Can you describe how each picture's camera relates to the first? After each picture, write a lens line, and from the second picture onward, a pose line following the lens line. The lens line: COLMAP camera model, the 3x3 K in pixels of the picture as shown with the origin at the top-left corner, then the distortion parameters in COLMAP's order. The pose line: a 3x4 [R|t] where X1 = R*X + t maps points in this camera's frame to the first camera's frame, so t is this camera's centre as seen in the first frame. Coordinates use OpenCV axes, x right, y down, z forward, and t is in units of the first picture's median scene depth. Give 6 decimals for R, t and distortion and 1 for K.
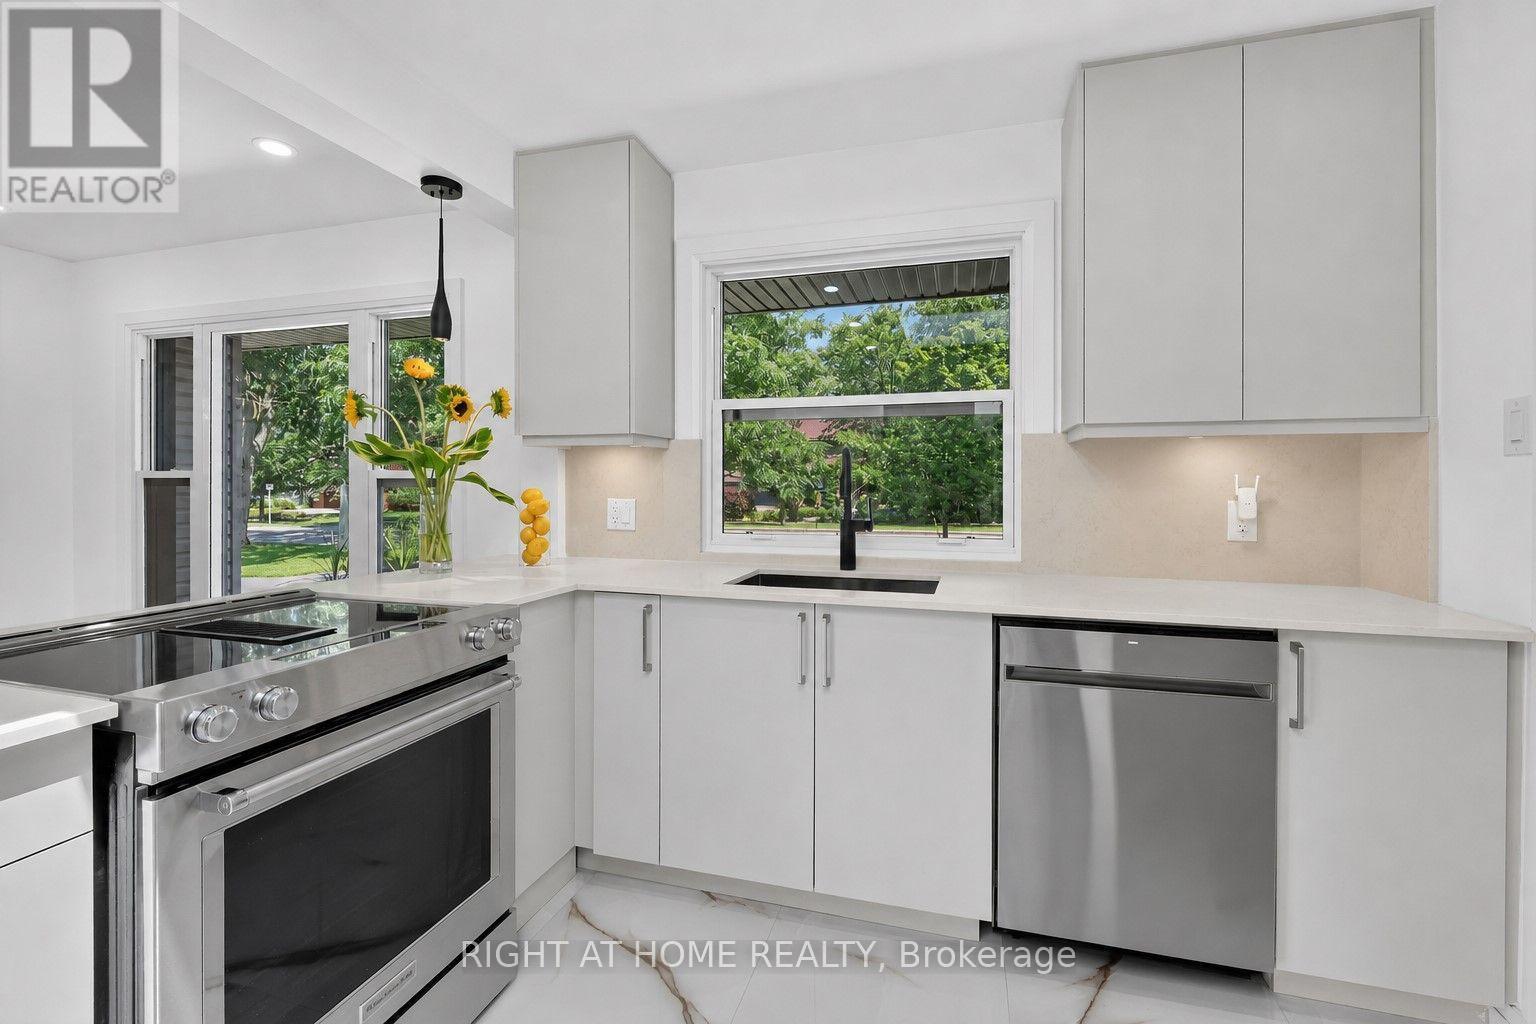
lens RADIAL K [[674.4, 0, 768.0], [0, 674.4, 483.2], [0, 0, 1]] dist [-0.009242, -0.000348]
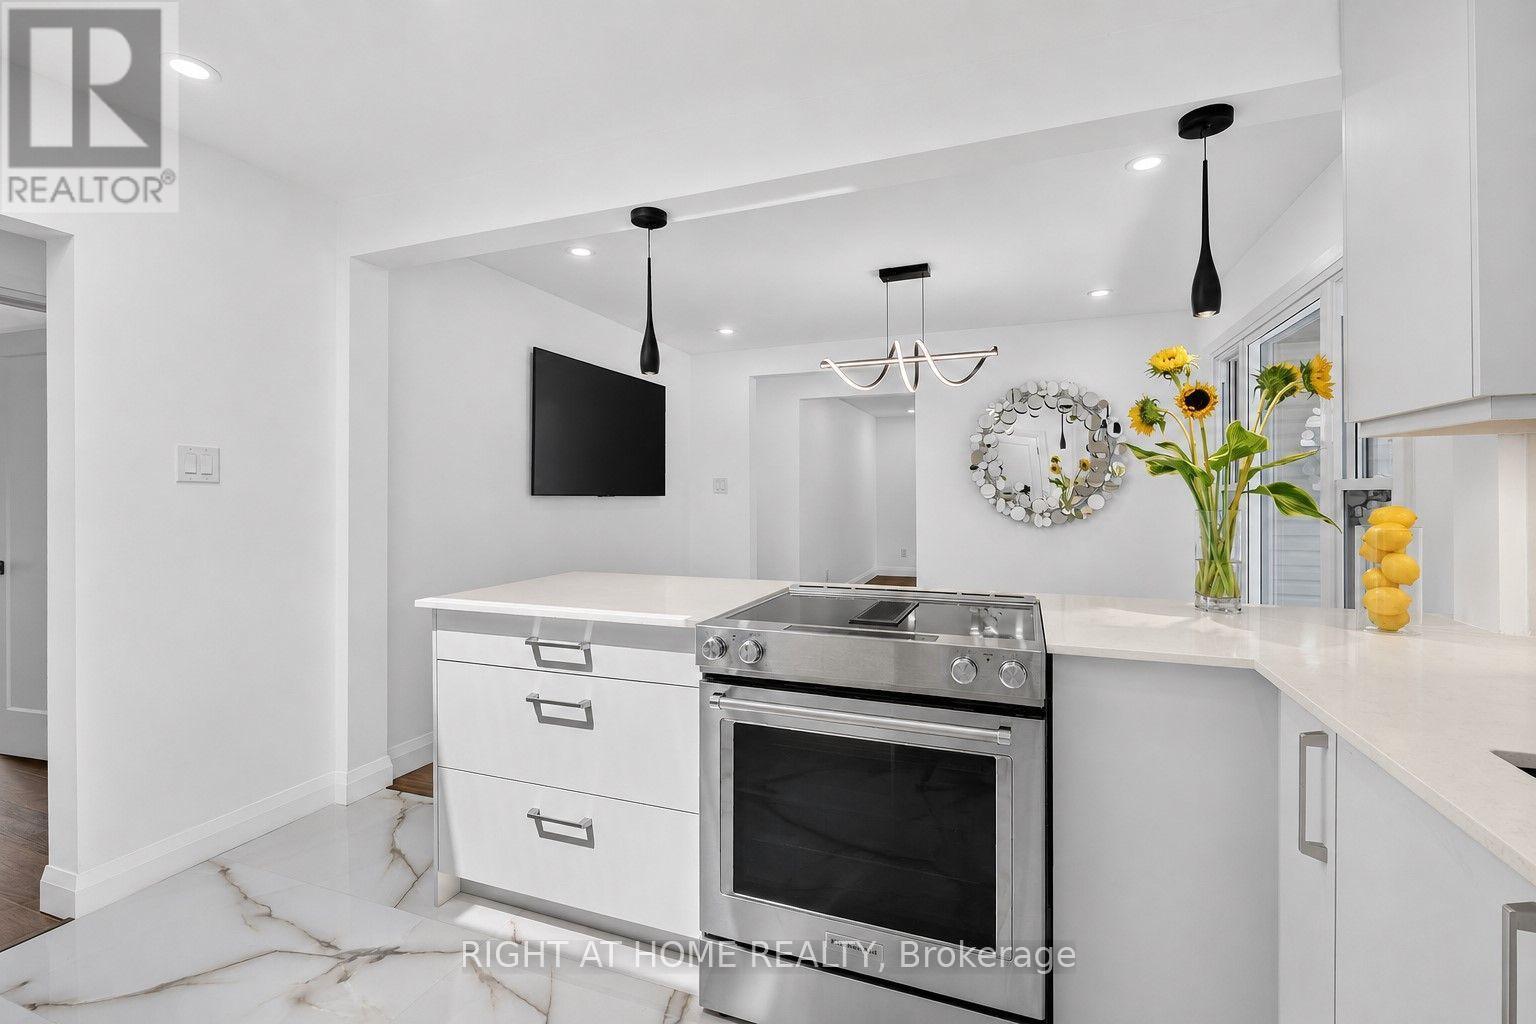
lens RADIAL K [[661.7, 0, 771.5], [0, 661.7, 496.8], [0, 0, 1]] dist [-0.000508, -0.000086]
pose [[-0.068634, 0.006158, -0.997623, 0.309619], [0.003479, 0.999976, 0.005933, -0.005252], [0.997636, -0.003063, -0.068654, 0.515452]]
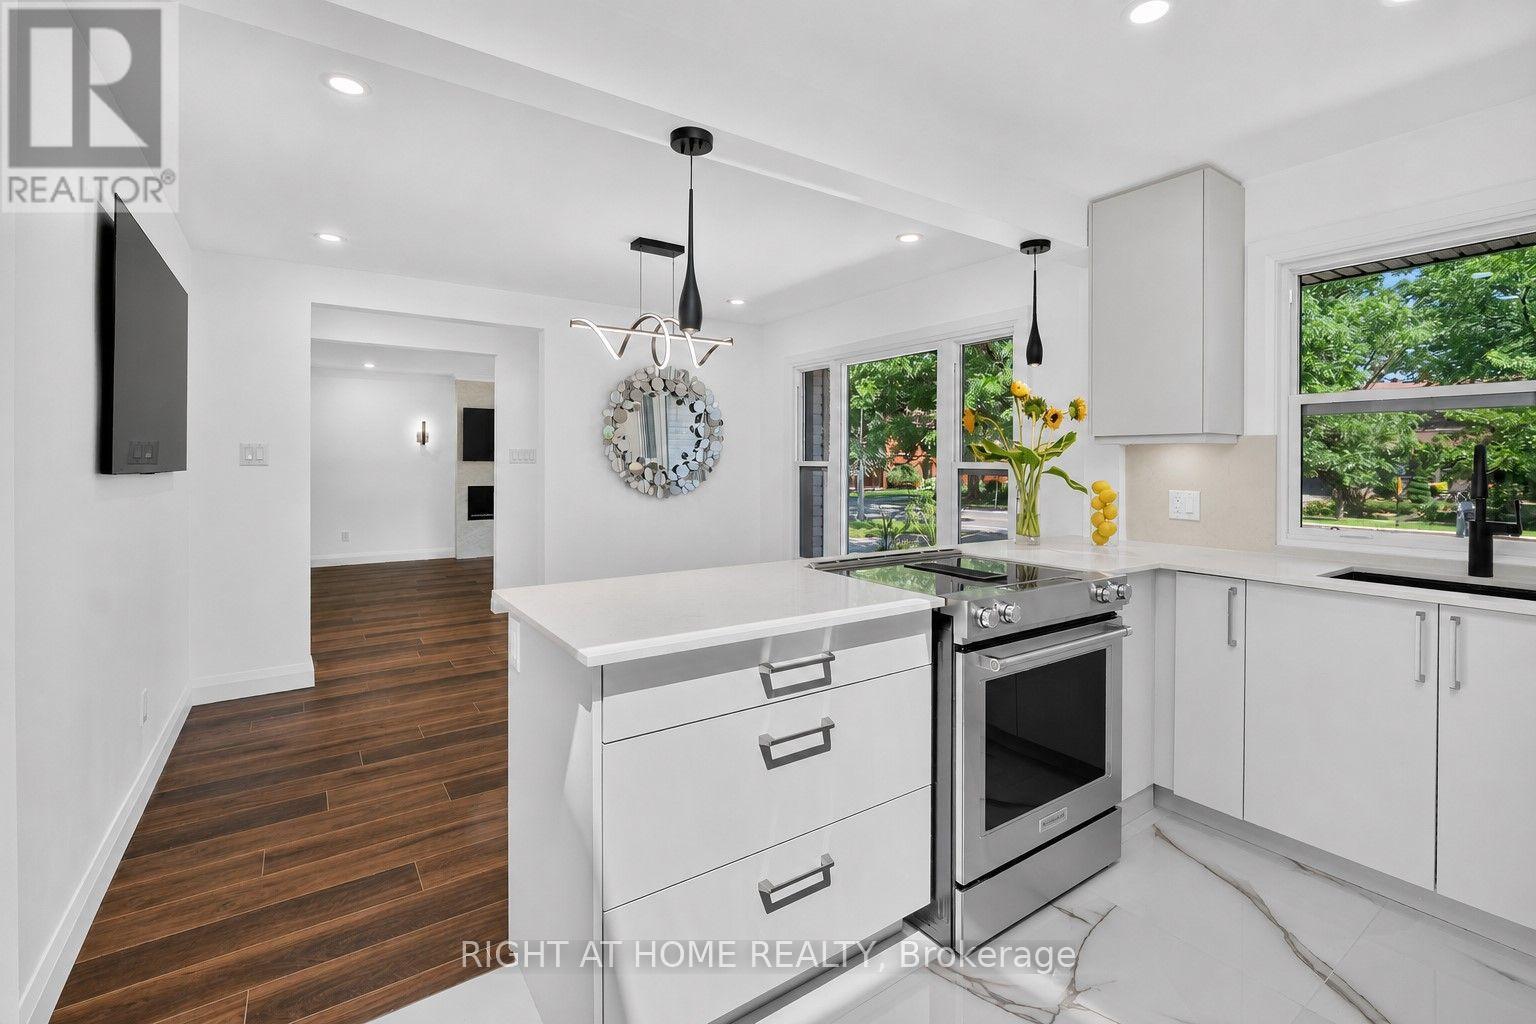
lens RADIAL K [[677.4, 0, 770.3], [0, 677.4, 462.9], [0, 0, 1]] dist [-0.007738, -0.000149]
pose [[0.779333, 0.003729, -0.626599, -0.063420], [-0.005366, 0.999985, -0.000724, -0.019954], [0.626587, 0.003926, 0.779342, -0.316274]]
